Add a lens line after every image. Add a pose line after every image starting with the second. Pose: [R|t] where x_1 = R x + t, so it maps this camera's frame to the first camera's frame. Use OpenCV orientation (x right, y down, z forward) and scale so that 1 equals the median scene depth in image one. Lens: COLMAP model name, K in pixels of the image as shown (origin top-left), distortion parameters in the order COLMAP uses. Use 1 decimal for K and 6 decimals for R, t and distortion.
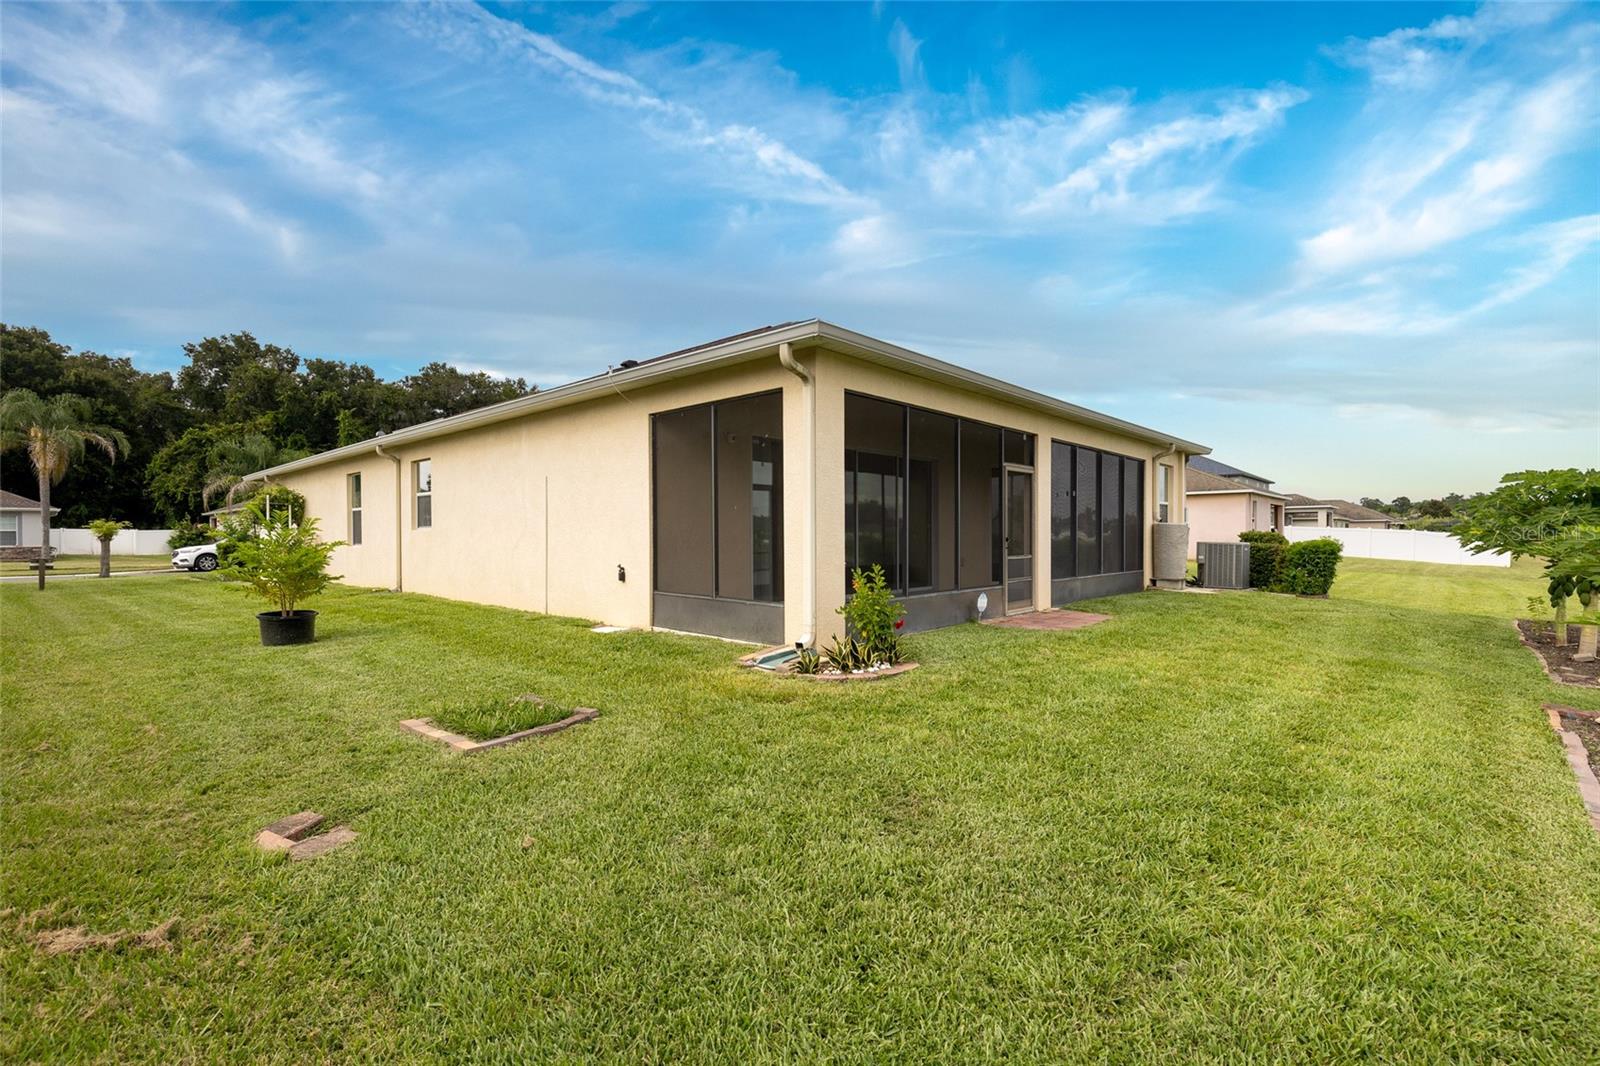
lens RADIAL K [[727.9, 0, 799.0], [0, 727.9, 527.7], [0, 0, 1]] dist [0.012324, 0.000129]
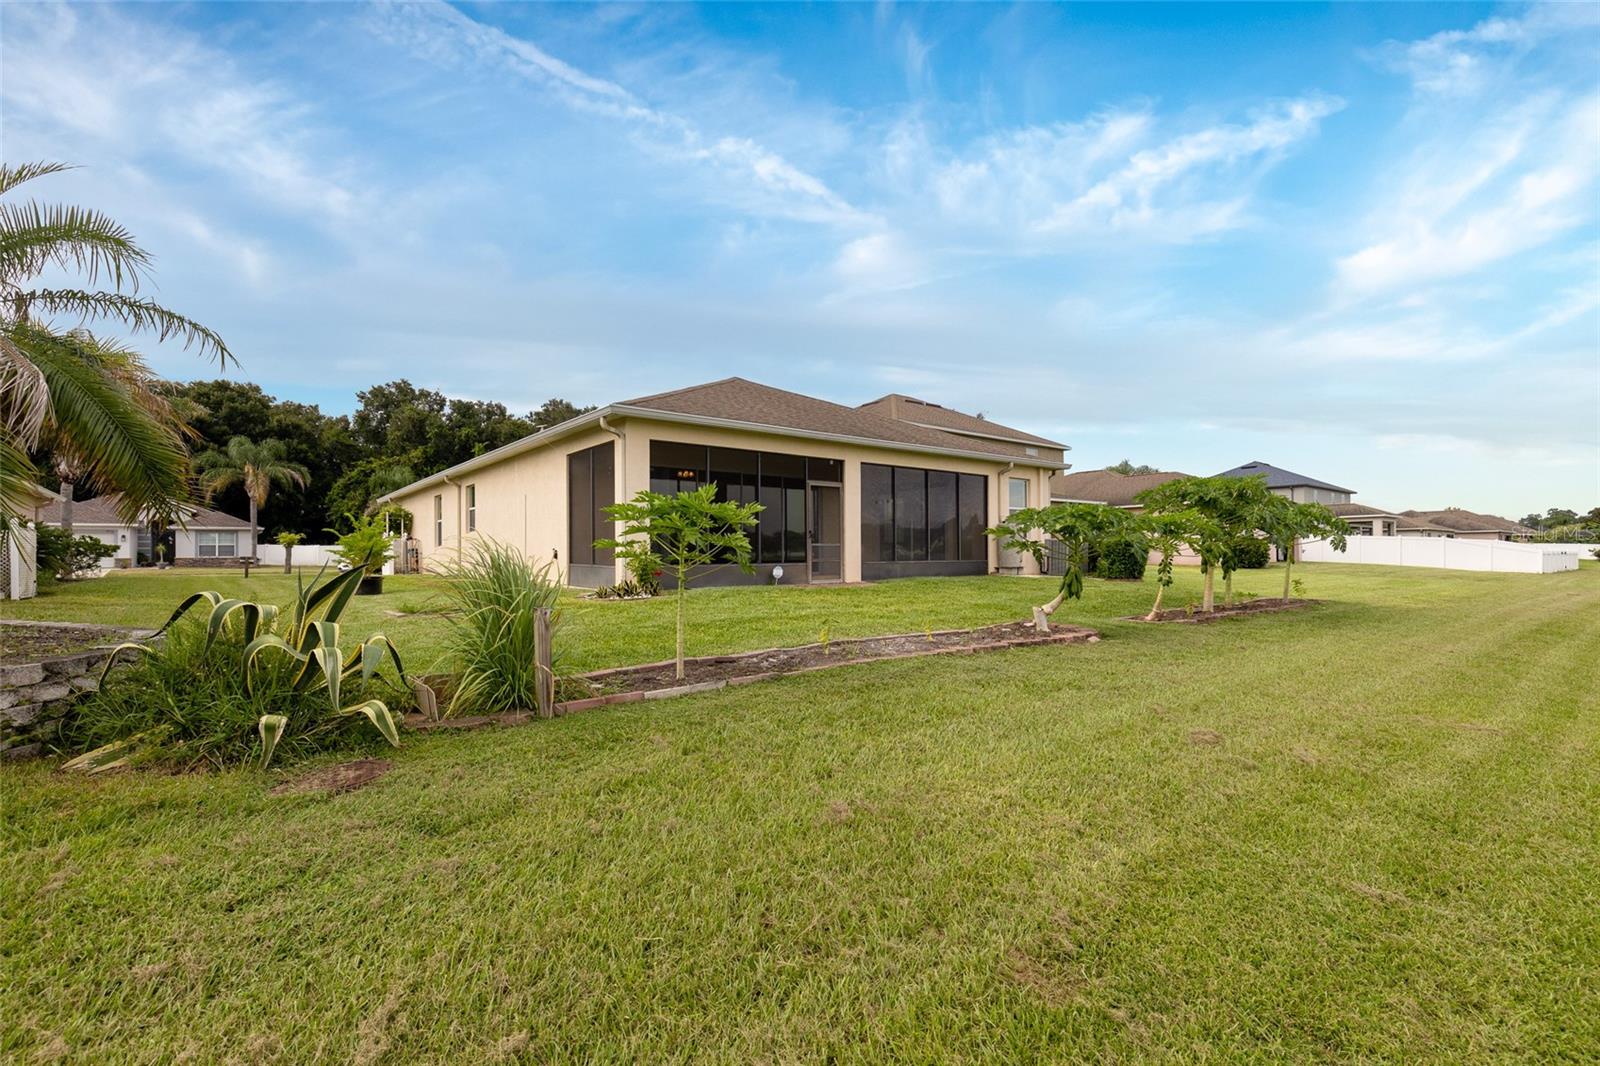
lens RADIAL K [[723.2, 0, 819.7], [0, 723.2, 533.8], [0, 0, 1]] dist [0.000147, -0.000336]
pose [[0.990636, -0.007851, -0.136305, 0.084475], [0.005556, 0.999836, -0.017211, 0.007599], [0.136418, 0.016292, 0.990517, -0.076048]]
